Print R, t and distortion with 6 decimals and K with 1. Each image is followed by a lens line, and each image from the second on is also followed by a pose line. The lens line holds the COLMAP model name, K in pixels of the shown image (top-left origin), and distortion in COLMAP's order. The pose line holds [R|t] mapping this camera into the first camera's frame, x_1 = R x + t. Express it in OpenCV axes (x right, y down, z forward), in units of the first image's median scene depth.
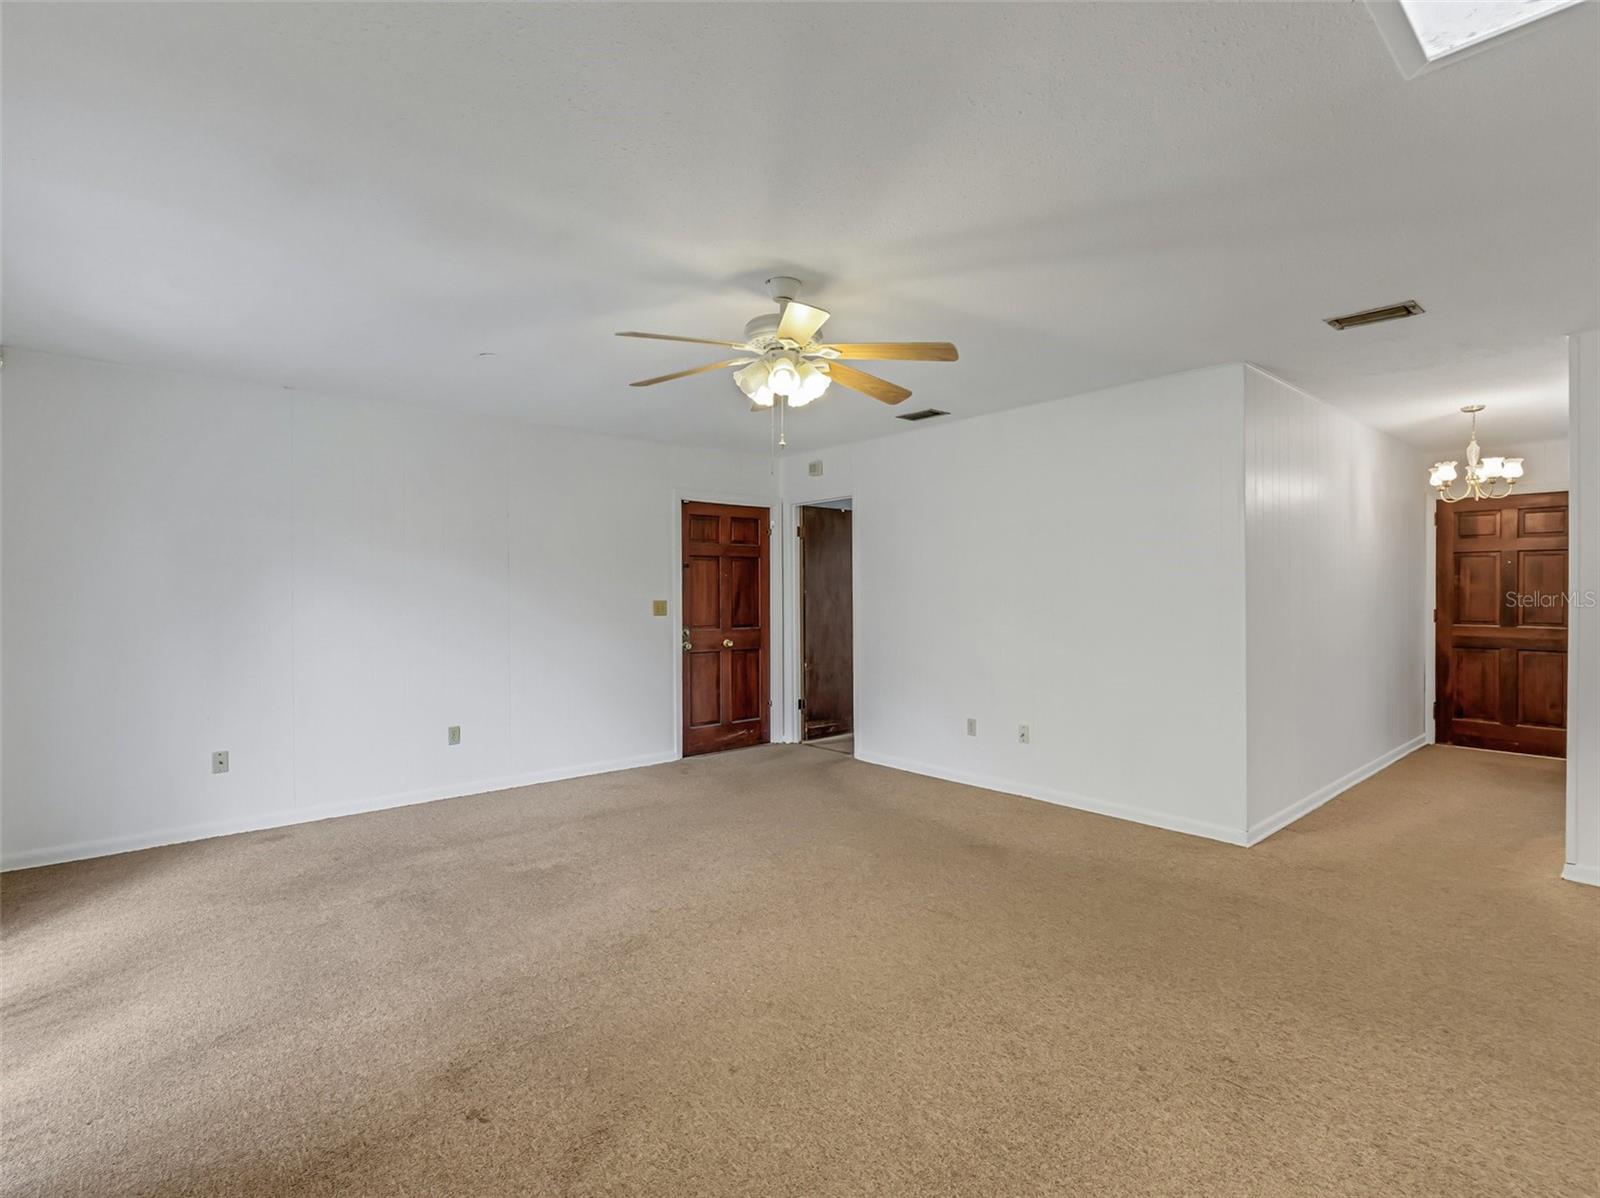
lens RADIAL K [[769.7, 0, 801.7], [0, 769.7, 594.6], [0, 0, 1]] dist [-0.009429, 0.001227]
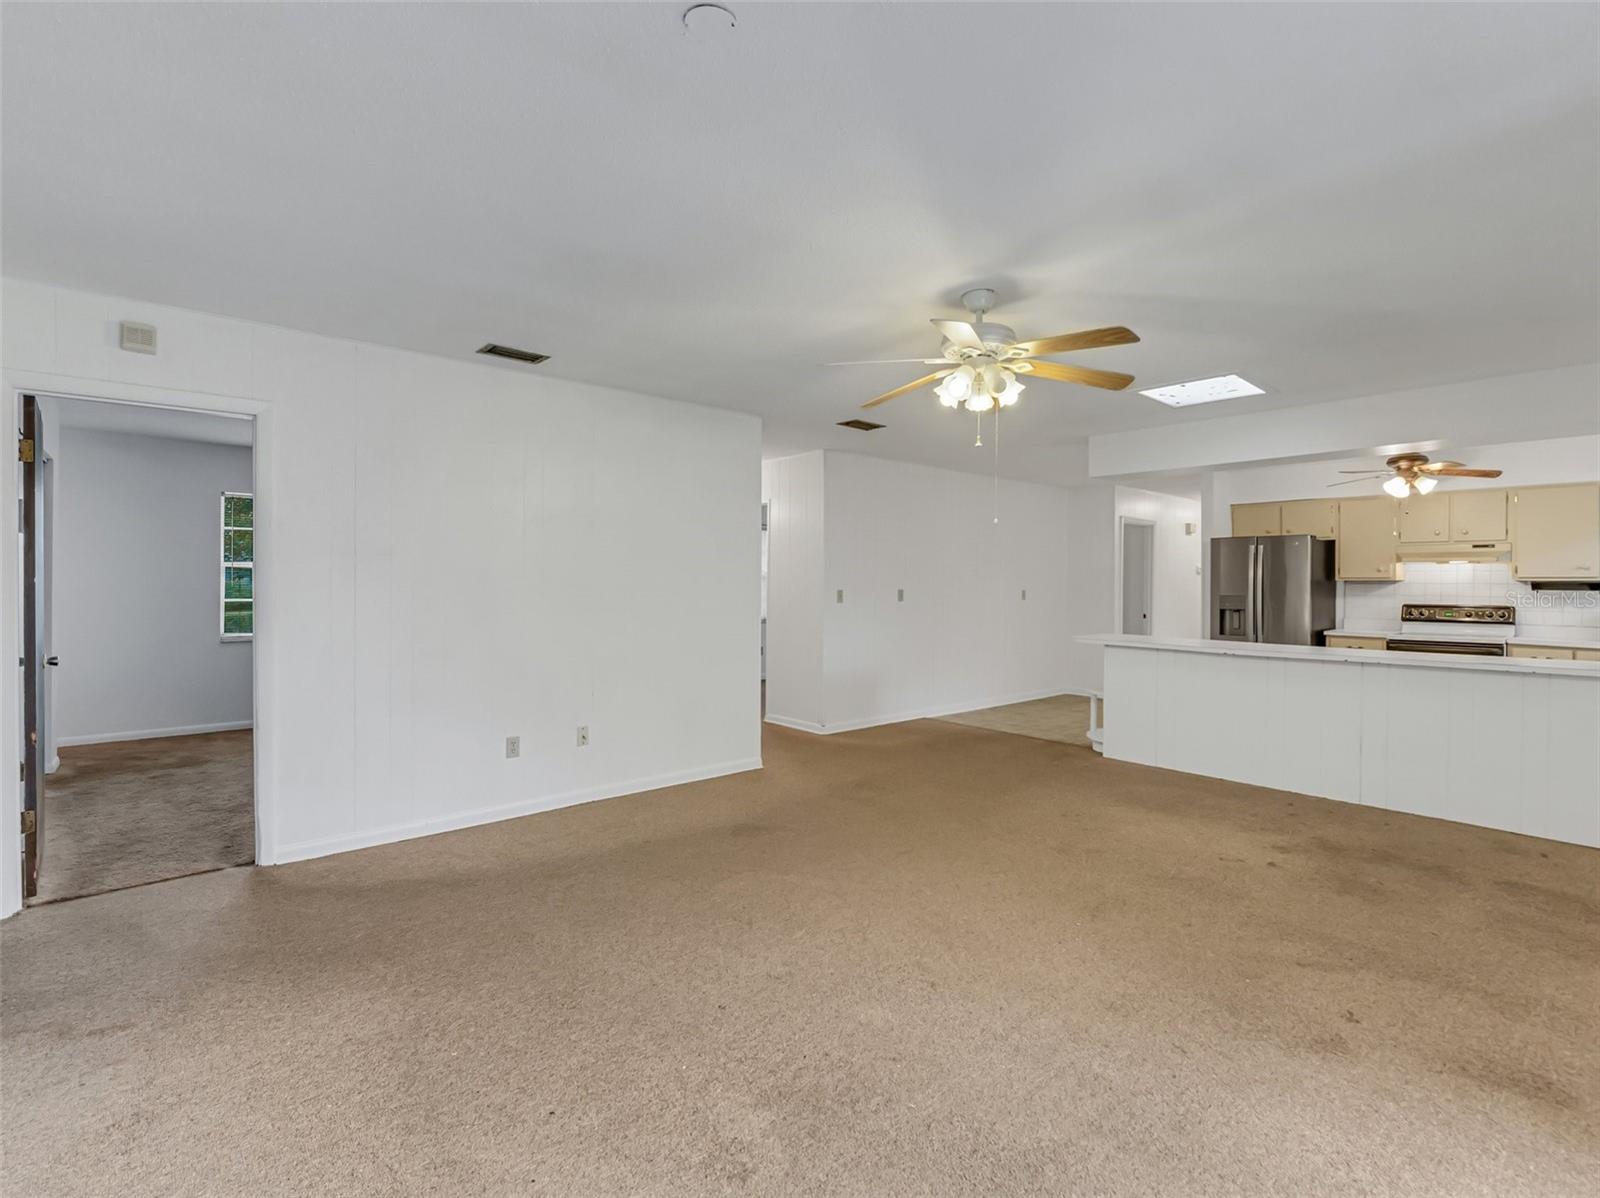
lens RADIAL K [[769.7, 0, 801.8], [0, 769.7, 597.2], [0, 0, 1]] dist [-0.009429, 0.001227]
pose [[-0.008286, -0.017174, 0.999818, -0.503924], [-0.000208, 0.999853, 0.017173, -0.002351], [-0.999966, -0.000066, -0.008288, 0.585743]]
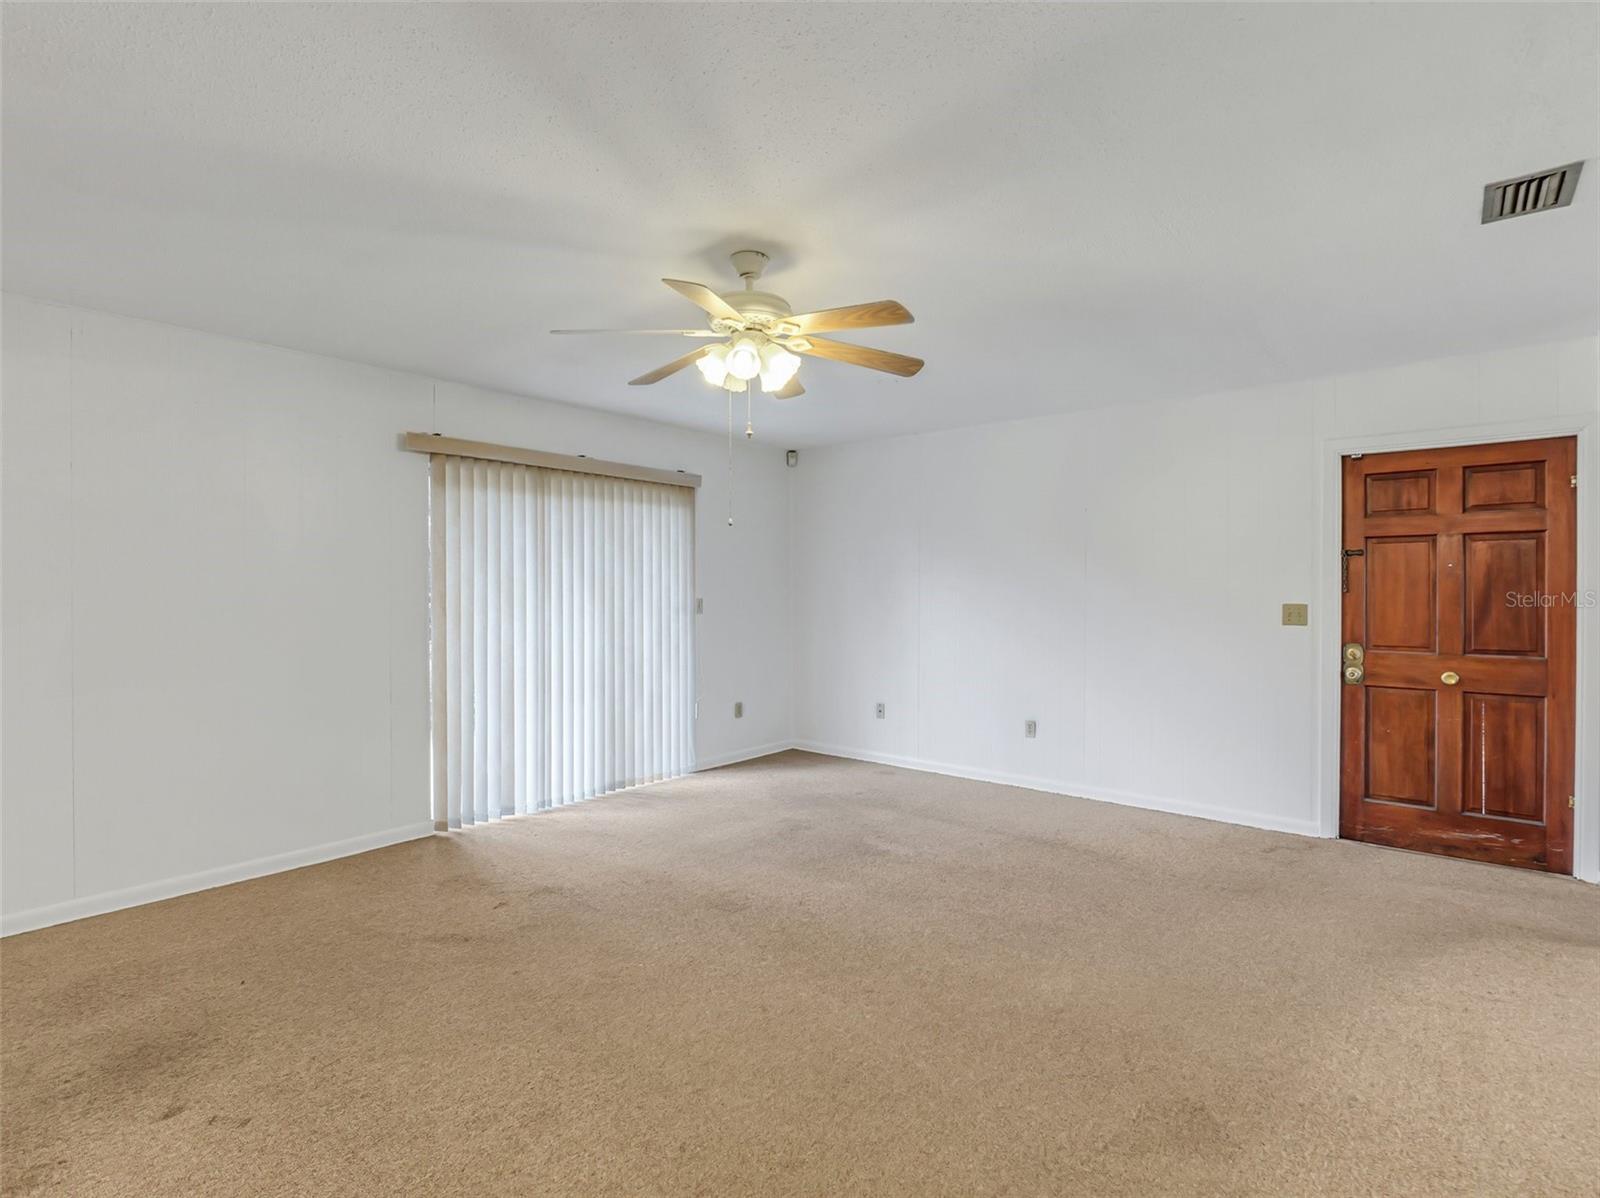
lens RADIAL K [[769.7, 0, 812.6], [0, 769.7, 591.2], [0, 0, 1]] dist [-0.009429, 0.001227]
pose [[0.184286, 0.005481, -0.982857, 0.418554], [-0.005724, 0.999973, 0.004503, -0.004840], [0.982856, 0.004796, 0.184313, 0.422115]]
